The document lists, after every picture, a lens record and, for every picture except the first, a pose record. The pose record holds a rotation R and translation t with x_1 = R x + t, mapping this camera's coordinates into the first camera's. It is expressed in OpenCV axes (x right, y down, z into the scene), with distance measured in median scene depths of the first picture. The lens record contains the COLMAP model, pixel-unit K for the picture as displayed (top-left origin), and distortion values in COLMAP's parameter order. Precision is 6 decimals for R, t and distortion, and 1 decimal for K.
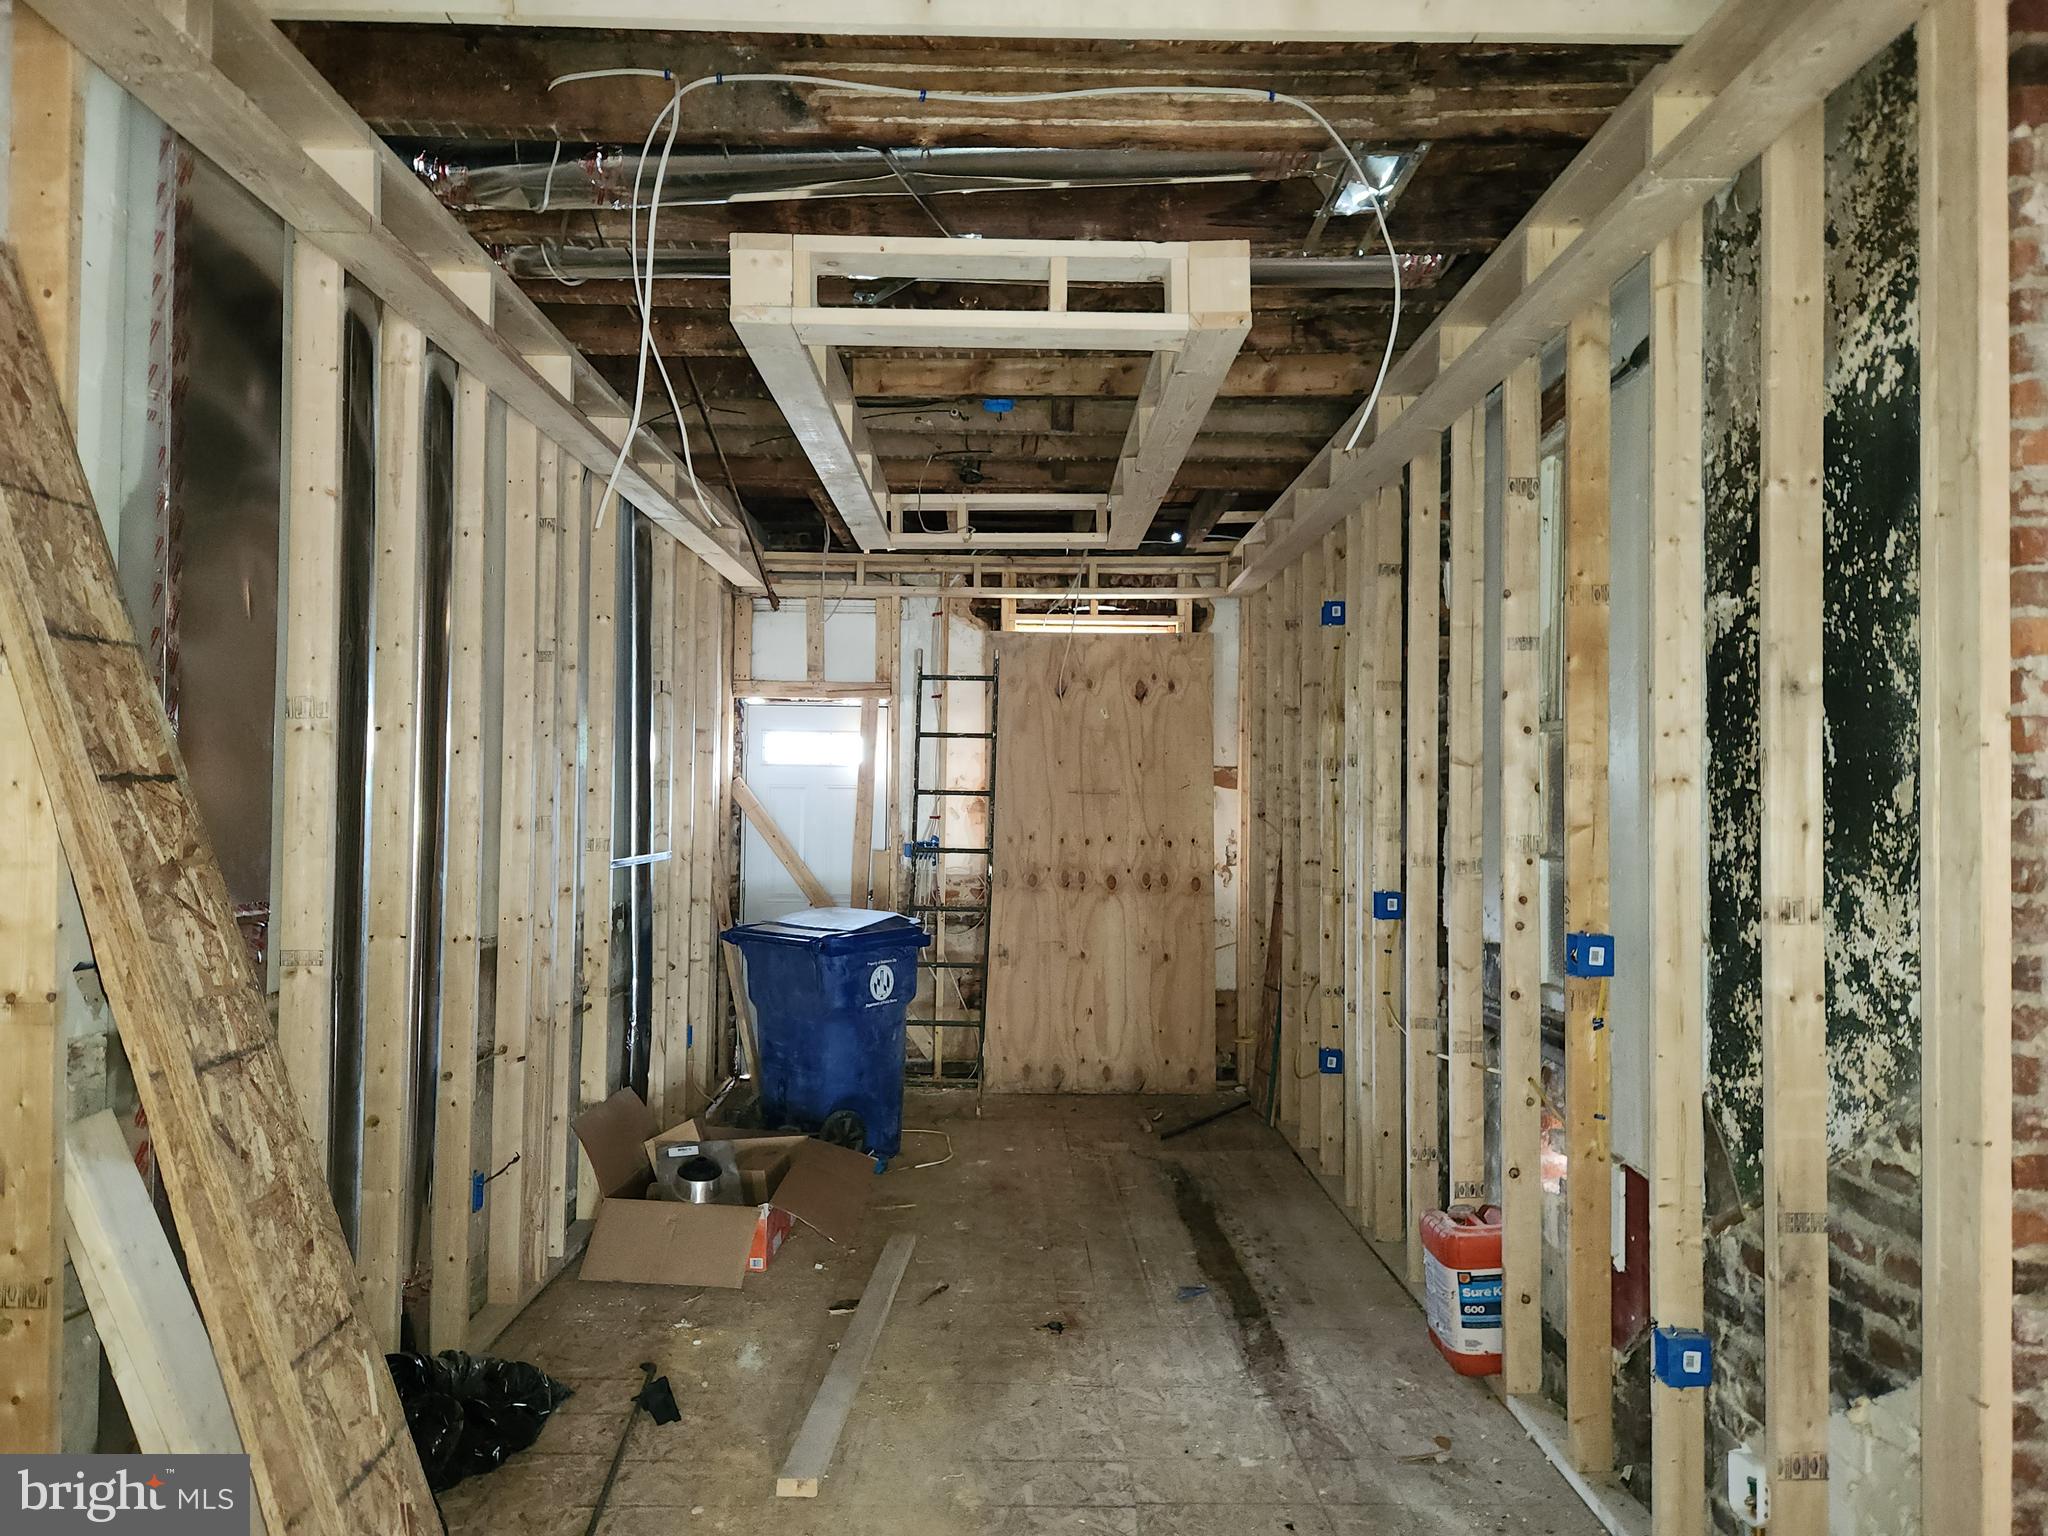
lens RADIAL K [[1419.0, 0, 1022.2], [0, 1419.0, 780.4], [0, 0, 1]] dist [0.006982, 0.002312]
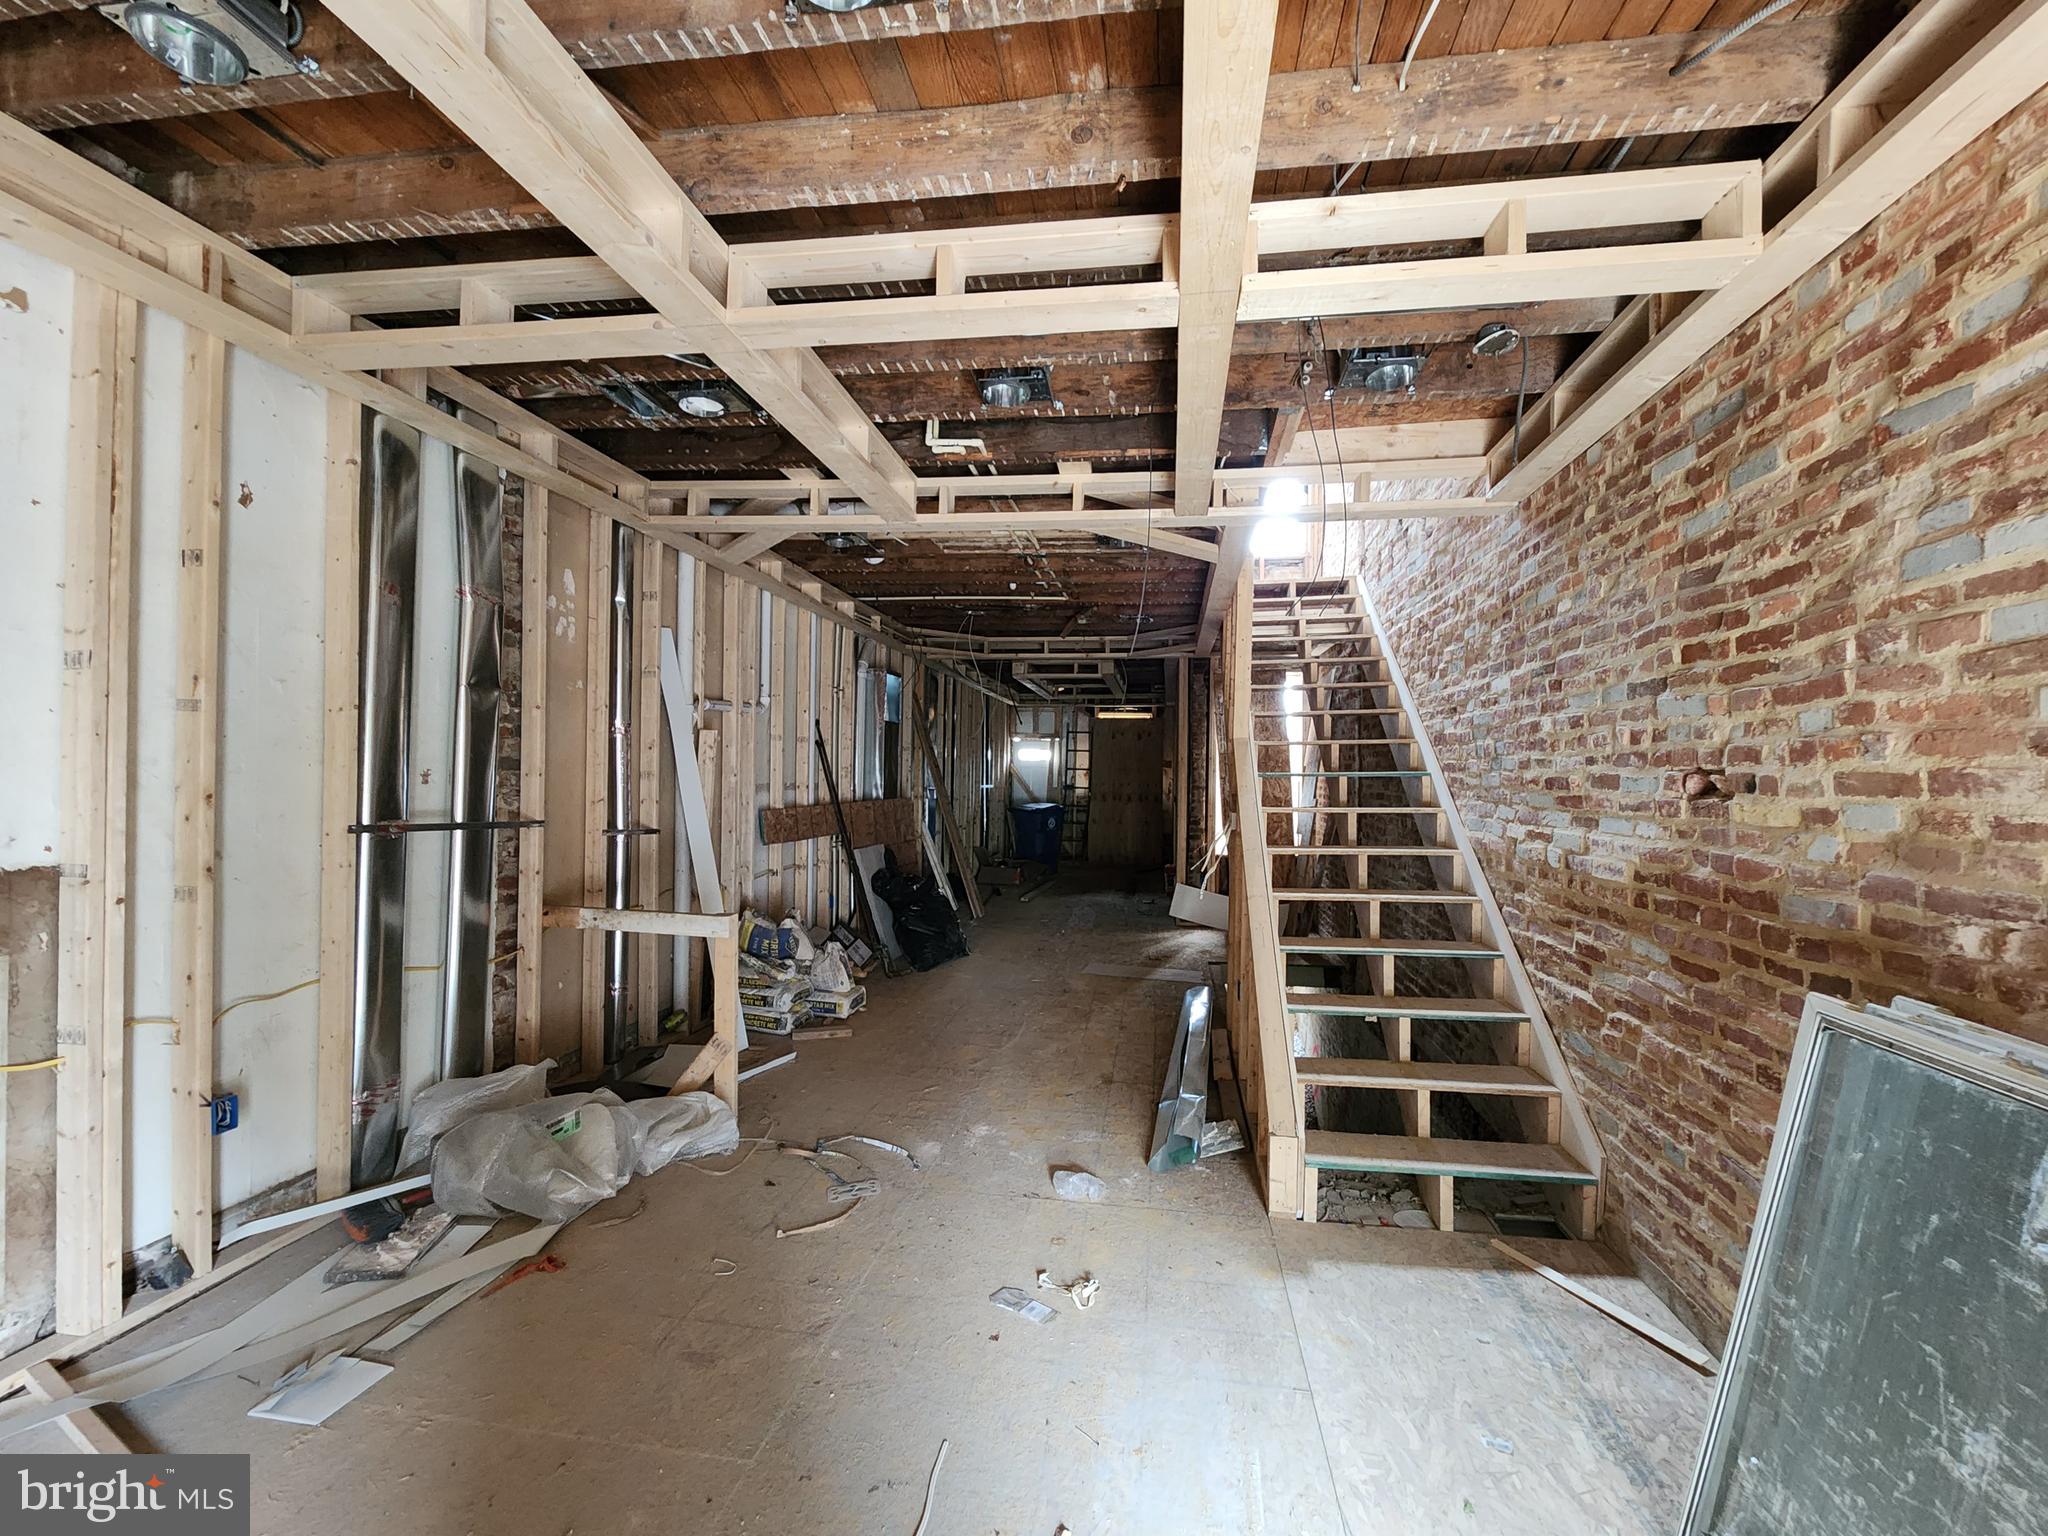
lens RADIAL K [[844.6, 0, 1044.9], [0, 844.6, 777.2], [0, 0, 1]] dist [-0.001777, 0.000831]
pose [[0.988065, 0.004377, -0.153977, 0.166185], [-0.002093, 0.999885, 0.014992, -0.001752], [0.154025, -0.014491, 0.987961, -0.862590]]
